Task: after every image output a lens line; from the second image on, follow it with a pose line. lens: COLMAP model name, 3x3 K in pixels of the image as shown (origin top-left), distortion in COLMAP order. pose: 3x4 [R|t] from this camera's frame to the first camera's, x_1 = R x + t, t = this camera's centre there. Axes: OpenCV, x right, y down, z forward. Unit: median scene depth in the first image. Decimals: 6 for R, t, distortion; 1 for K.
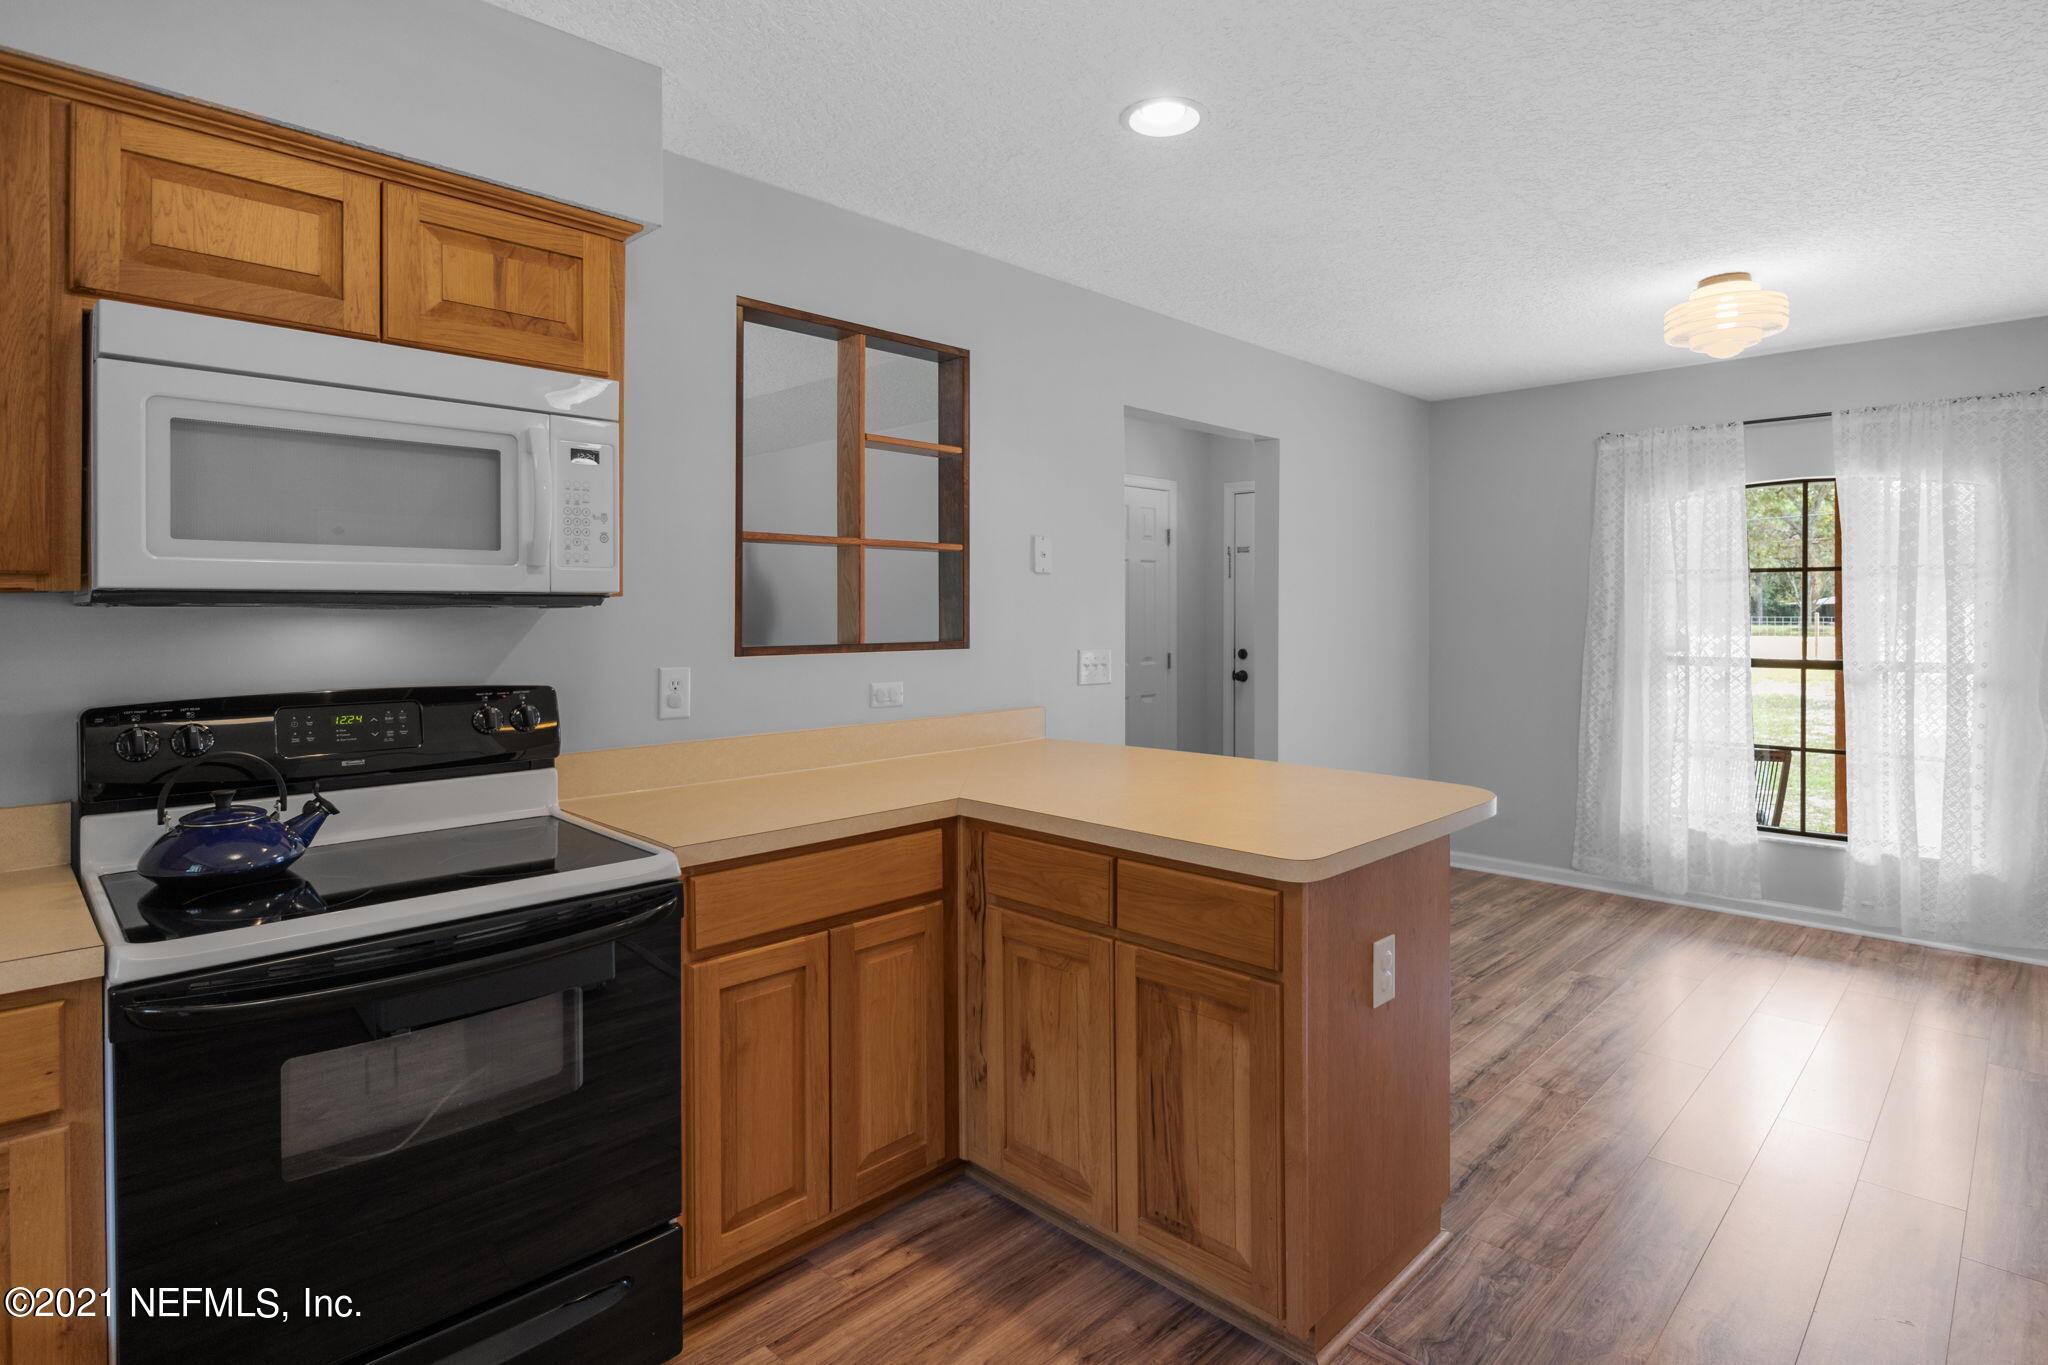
lens RADIAL K [[1043.7, 0, 1042.4], [0, 1043.7, 613.1], [0, 0, 1]] dist [-0.010202, 0.000293]
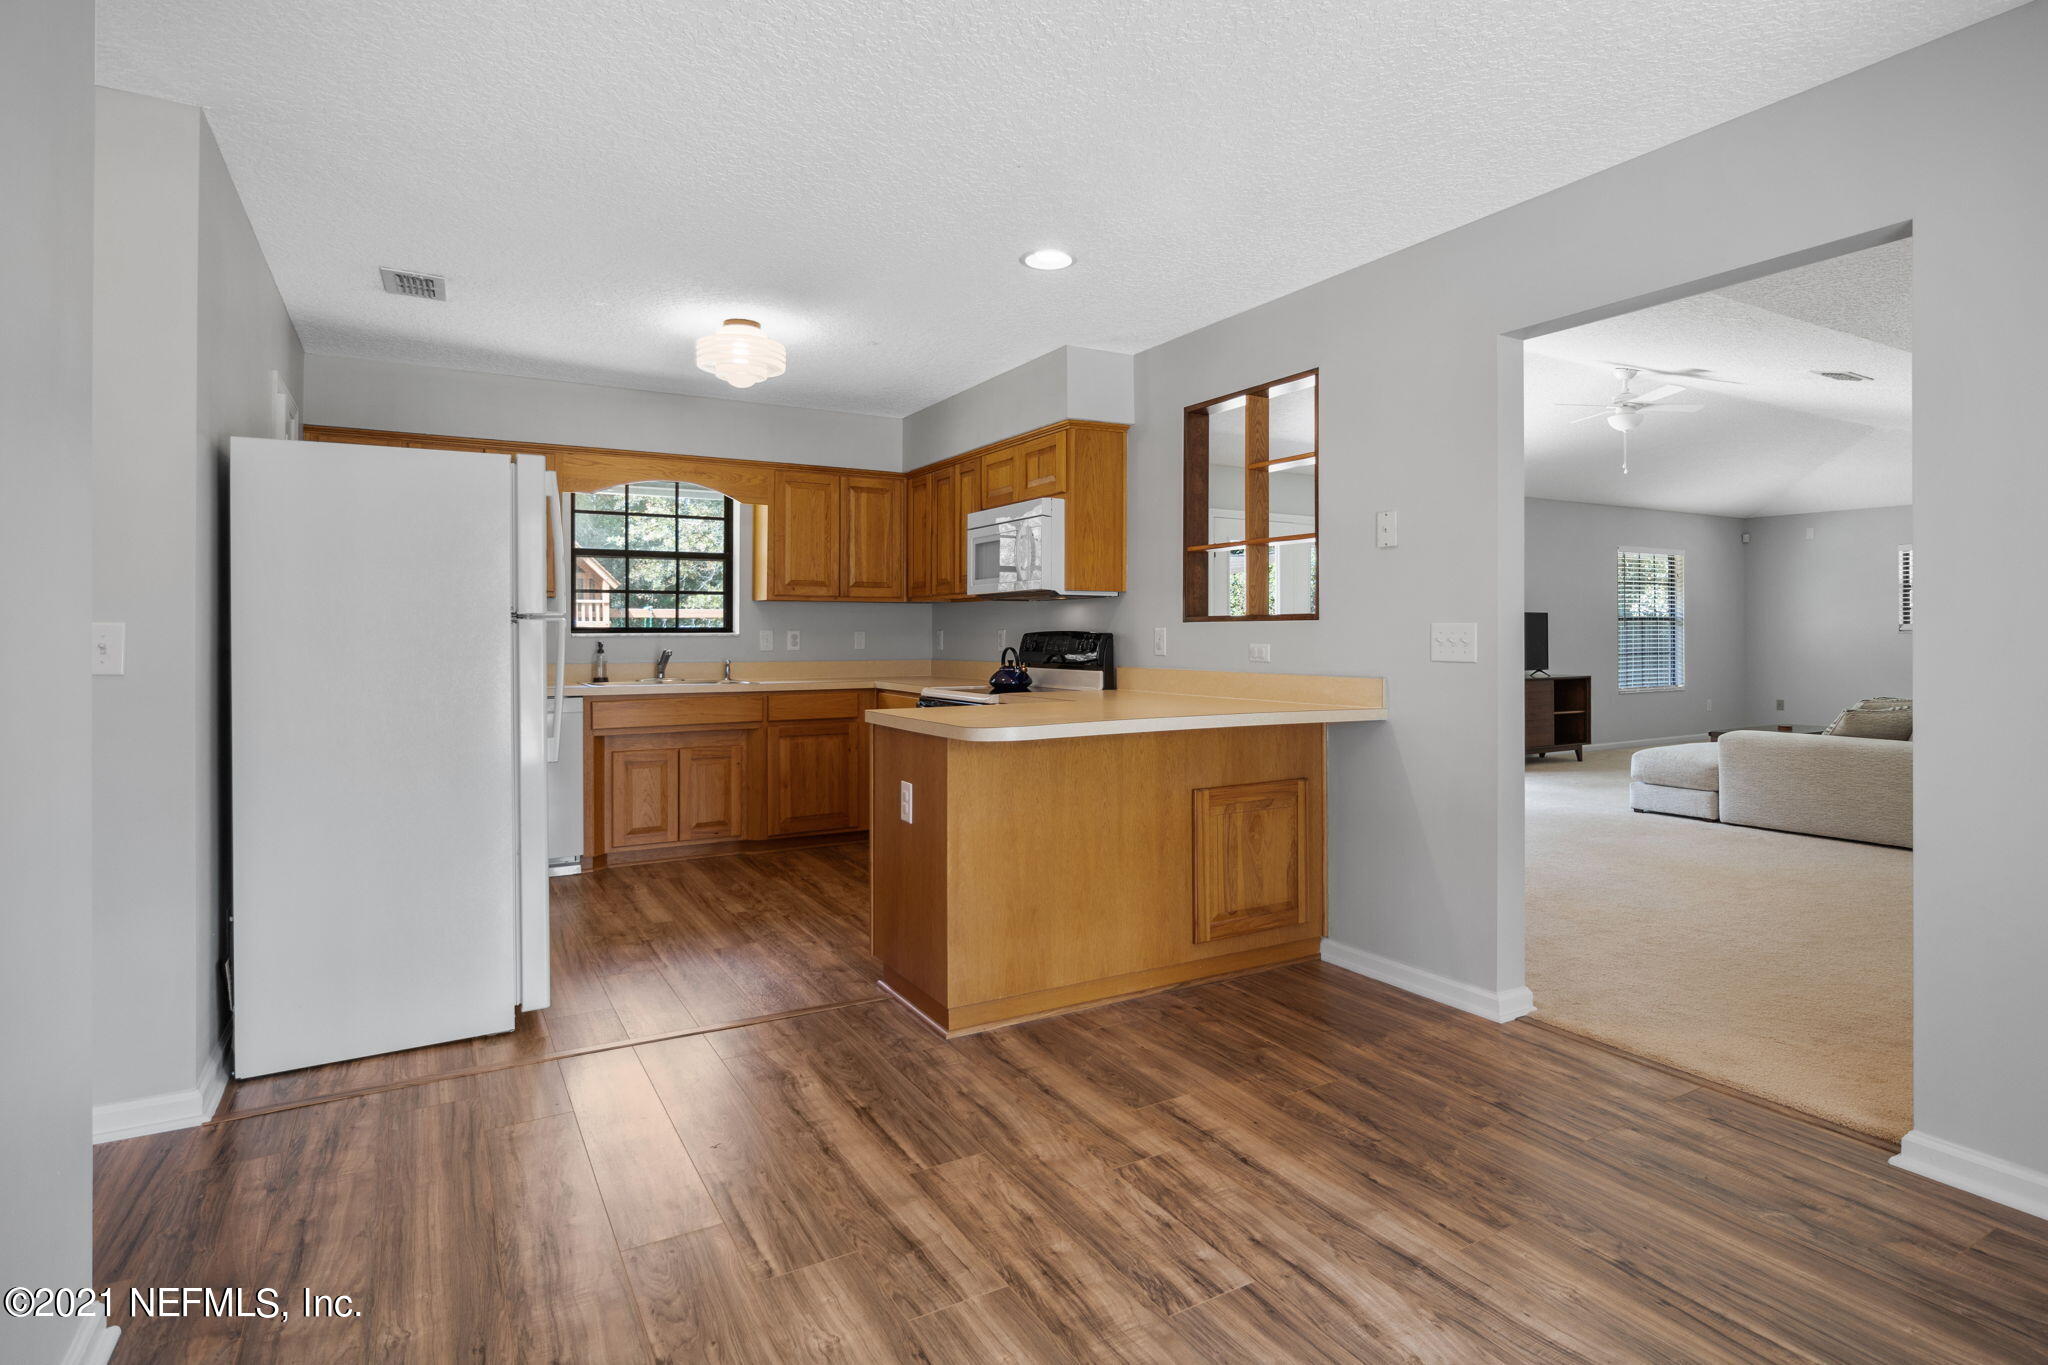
lens RADIAL K [[1066.0, 0, 1031.6], [0, 1066.0, 633.4], [0, 0, 1]] dist [-0.006716, -0.000250]
pose [[-0.274578, -0.000269, -0.961565, 1.292969], [0.002127, 0.999997, -0.000888, 0.055278], [0.961563, -0.002289, -0.274576, 1.132182]]
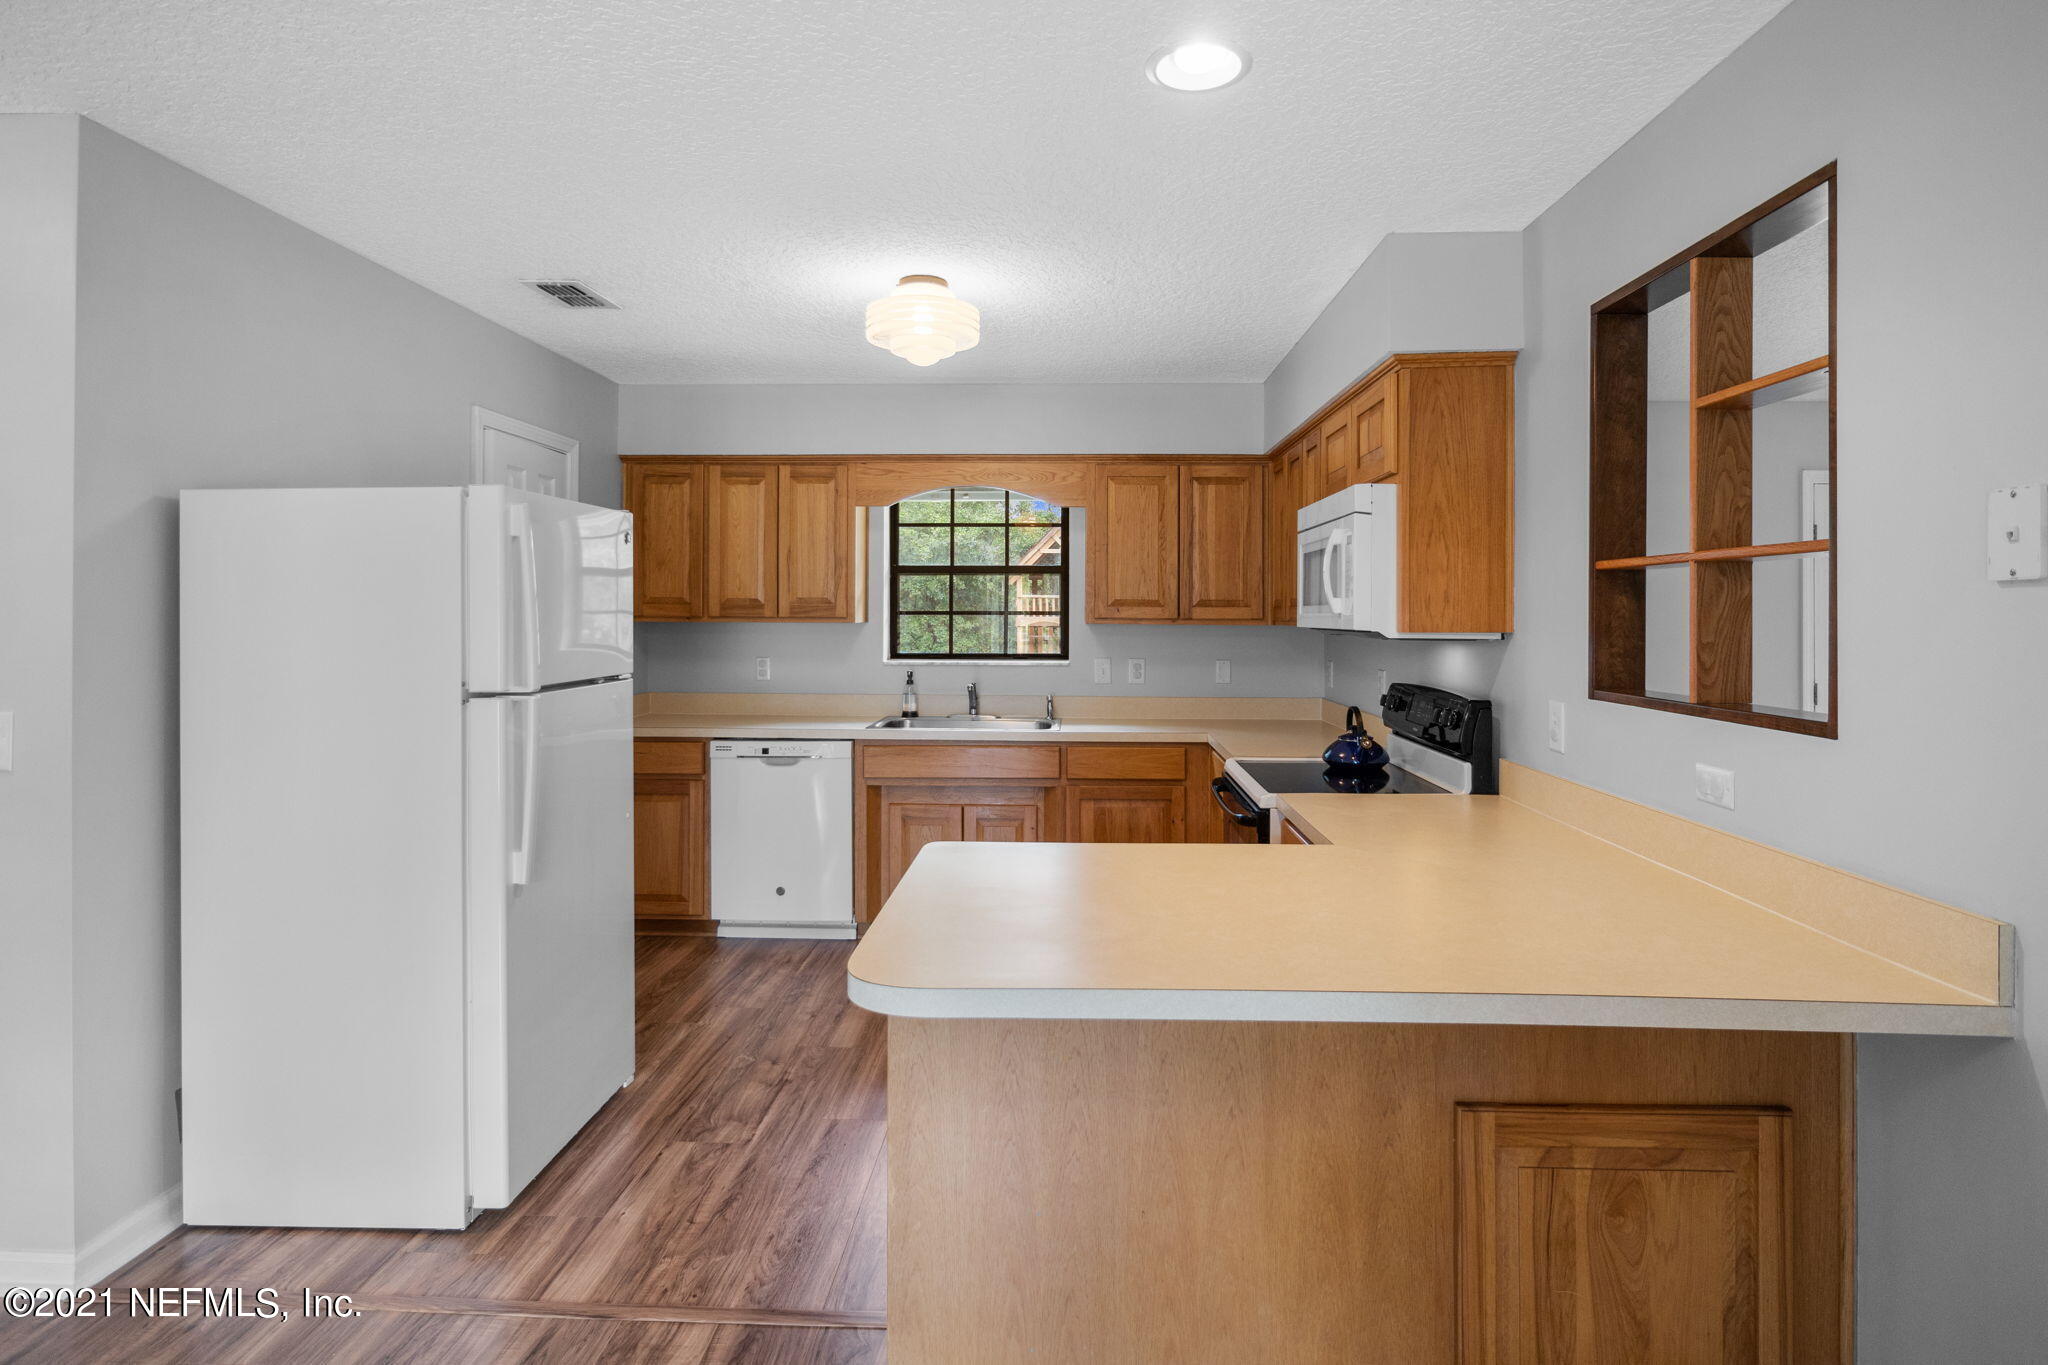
lens RADIAL K [[1047.1, 0, 1031.7], [0, 1047.1, 605.0], [0, 0, 1]] dist [-0.004770, -0.000268]
pose [[-0.741732, -0.006898, -0.670660, 0.625671], [-0.002460, 0.999968, -0.007564, -0.029437], [0.670691, -0.003961, -0.741726, 1.238941]]
